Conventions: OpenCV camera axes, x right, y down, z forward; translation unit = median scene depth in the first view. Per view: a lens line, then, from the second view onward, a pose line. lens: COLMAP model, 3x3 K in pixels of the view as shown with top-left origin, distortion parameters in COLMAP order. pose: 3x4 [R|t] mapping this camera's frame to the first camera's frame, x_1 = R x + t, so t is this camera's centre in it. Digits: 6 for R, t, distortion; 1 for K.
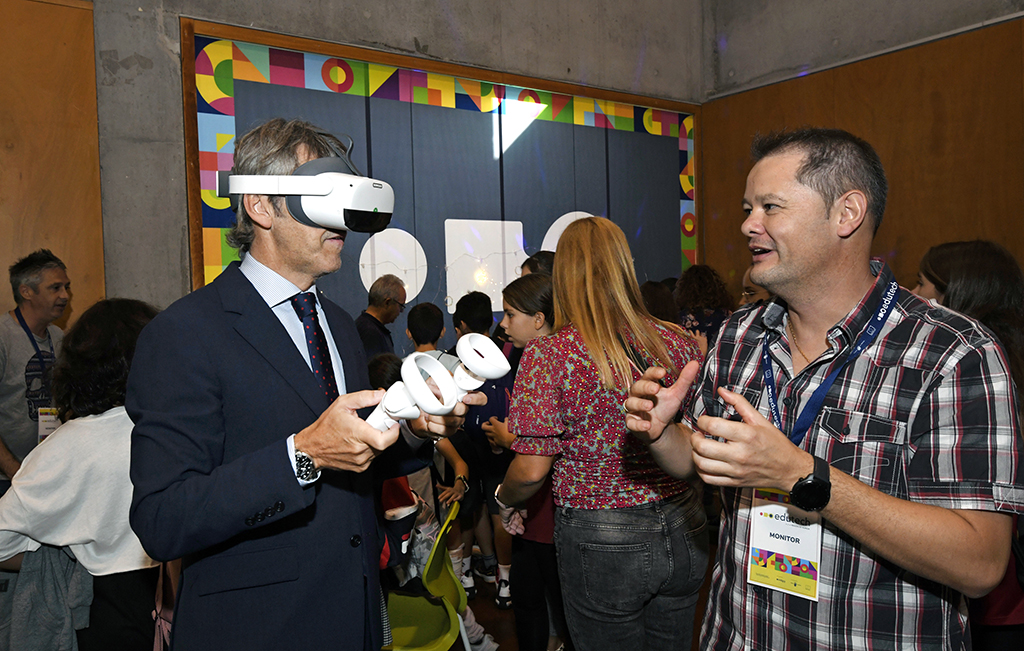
lens RADIAL K [[688.5, 0, 512.0], [0, 688.5, 324.3], [0, 0, 1]] dist [-0.002993, -0.001070]
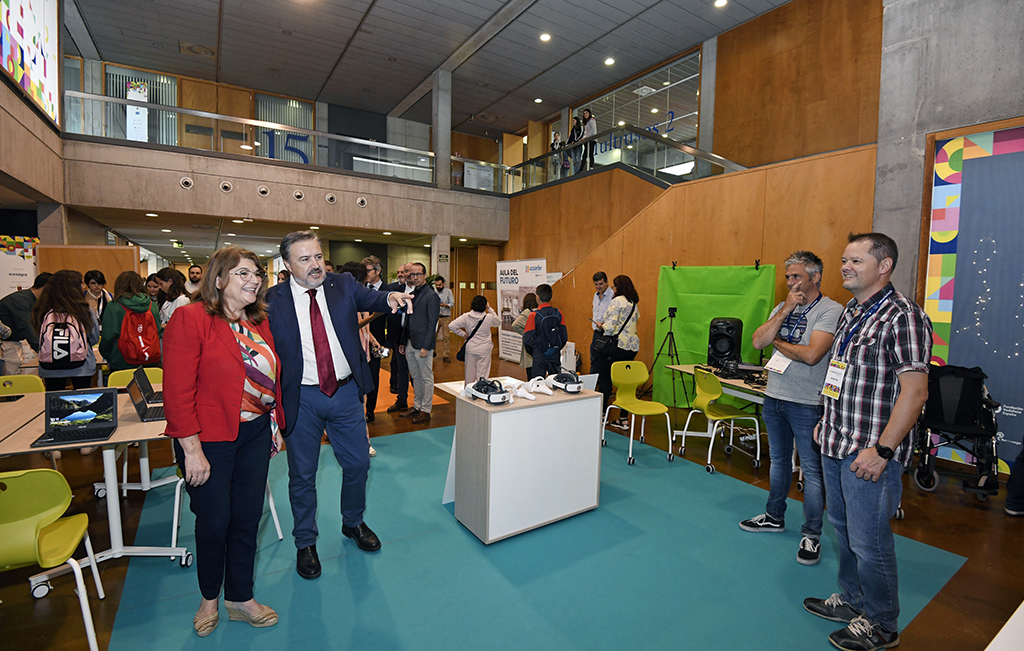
lens RADIAL K [[476.1, 0, 513.1], [0, 476.1, 320.0], [0, 0, 1]] dist [-0.000880, -0.000038]
pose [[0.147488, 0.074165, -0.986279, 0.597514], [-0.056929, 0.996168, 0.066395, 0.003612], [0.987424, 0.046355, 0.151145, -0.202701]]
